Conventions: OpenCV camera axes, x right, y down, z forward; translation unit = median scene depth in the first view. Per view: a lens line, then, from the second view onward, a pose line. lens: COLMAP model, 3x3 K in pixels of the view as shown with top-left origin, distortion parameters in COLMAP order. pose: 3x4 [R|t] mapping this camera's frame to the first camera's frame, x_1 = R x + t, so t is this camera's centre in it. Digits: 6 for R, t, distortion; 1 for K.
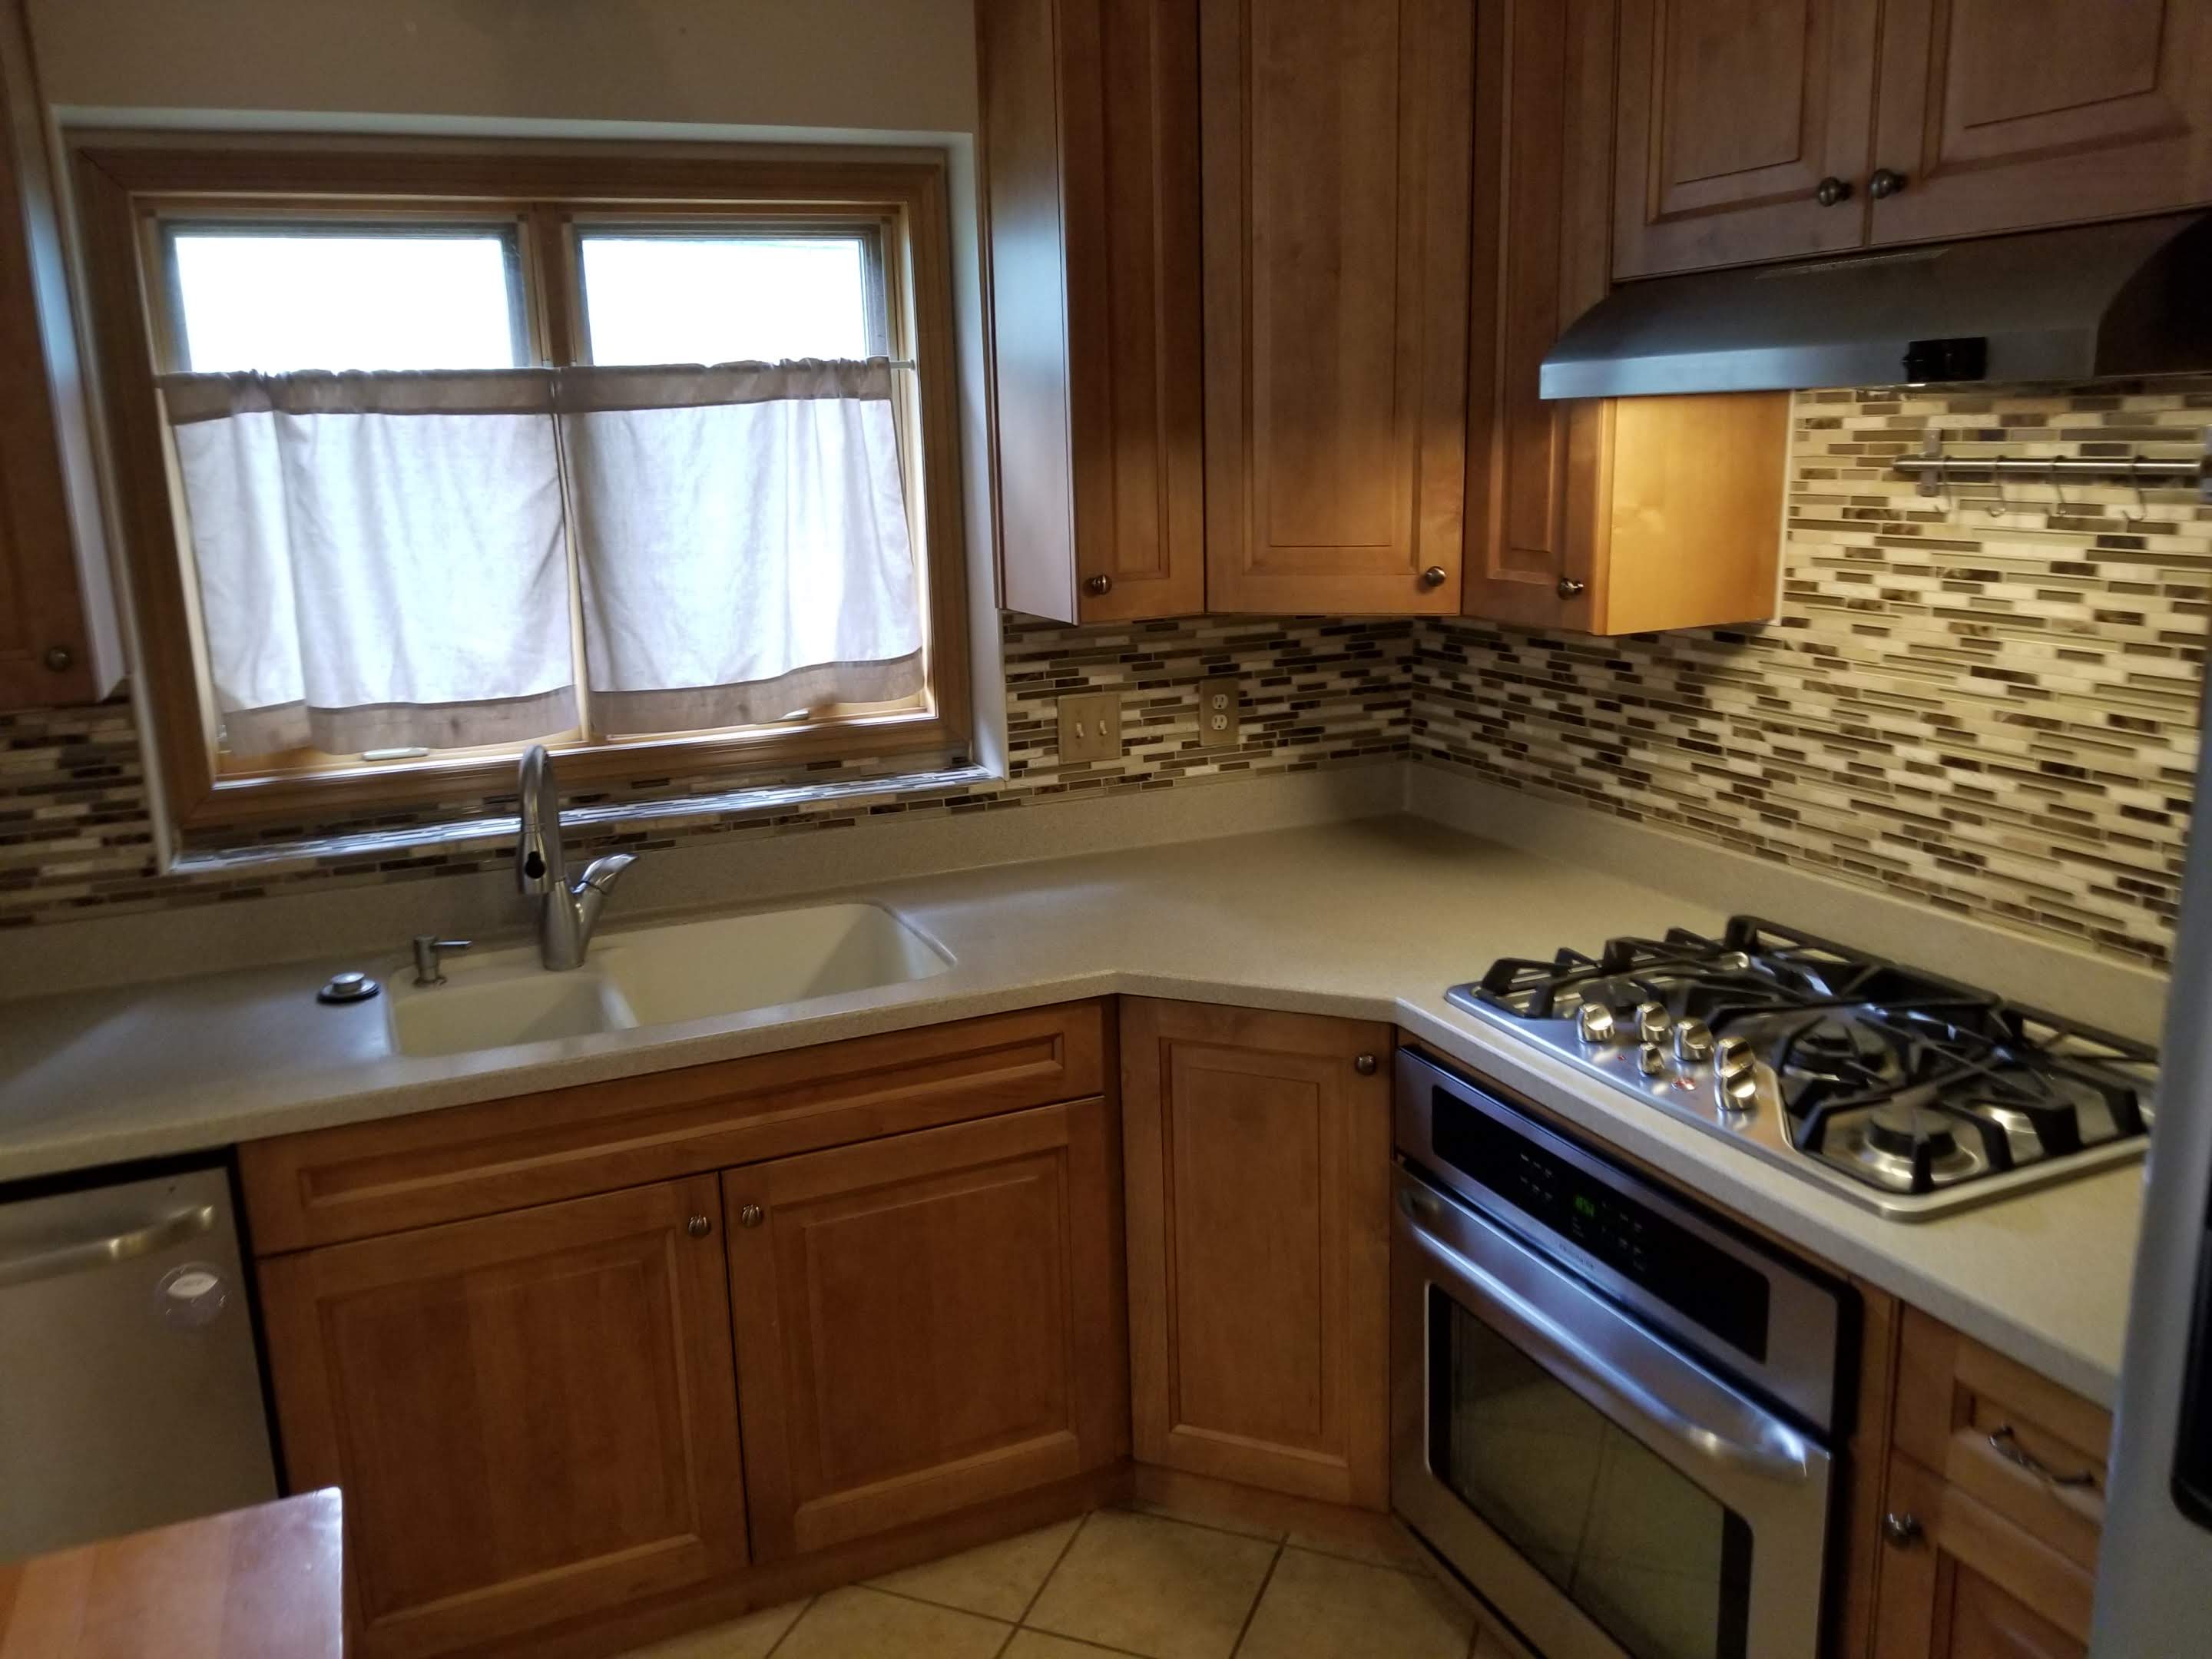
lens RADIAL K [[1720.4, 0, 1035.2], [0, 1720.4, 868.9], [0, 0, 1]] dist [0.013717, -0.019726]
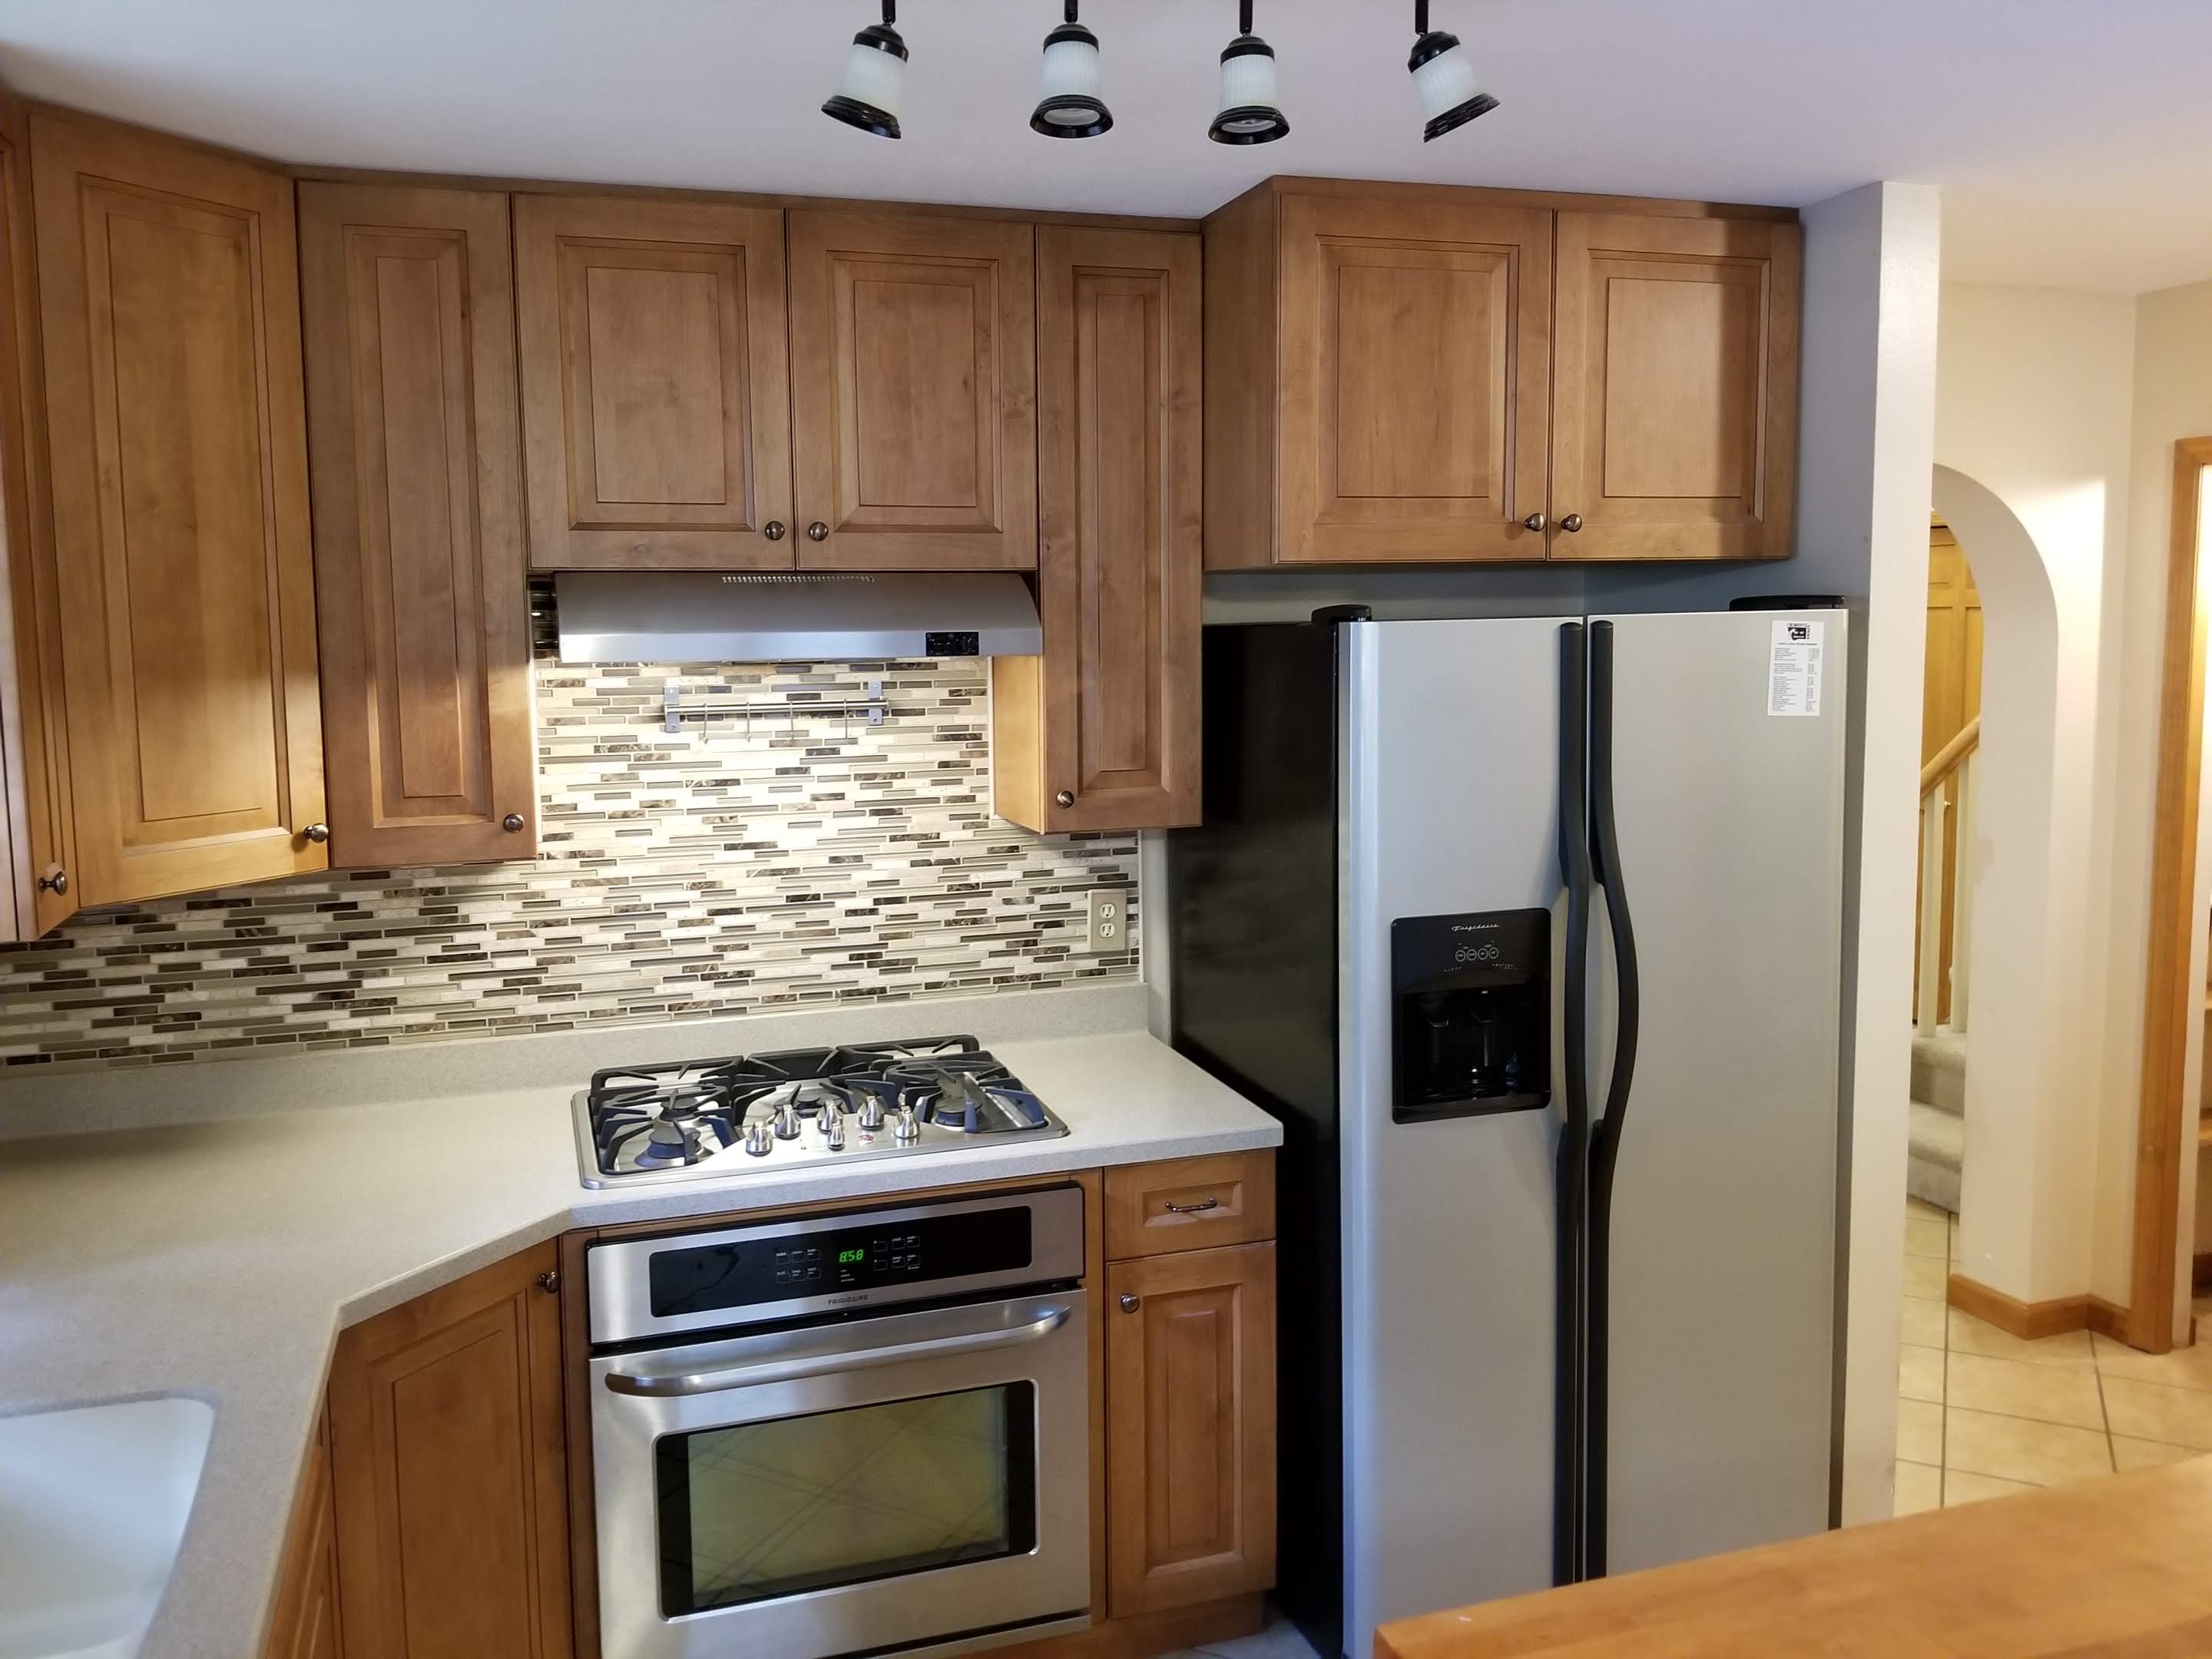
lens RADIAL K [[1720.4, 0, 1102.4], [0, 1720.4, 818.7], [0, 0, 1]] dist [0.013717, -0.019726]
pose [[0.048646, -0.080075, 0.995601, -0.824708], [0.259784, 0.963490, 0.064799, -0.139475], [-0.964441, 0.255489, 0.067672, 0.549759]]
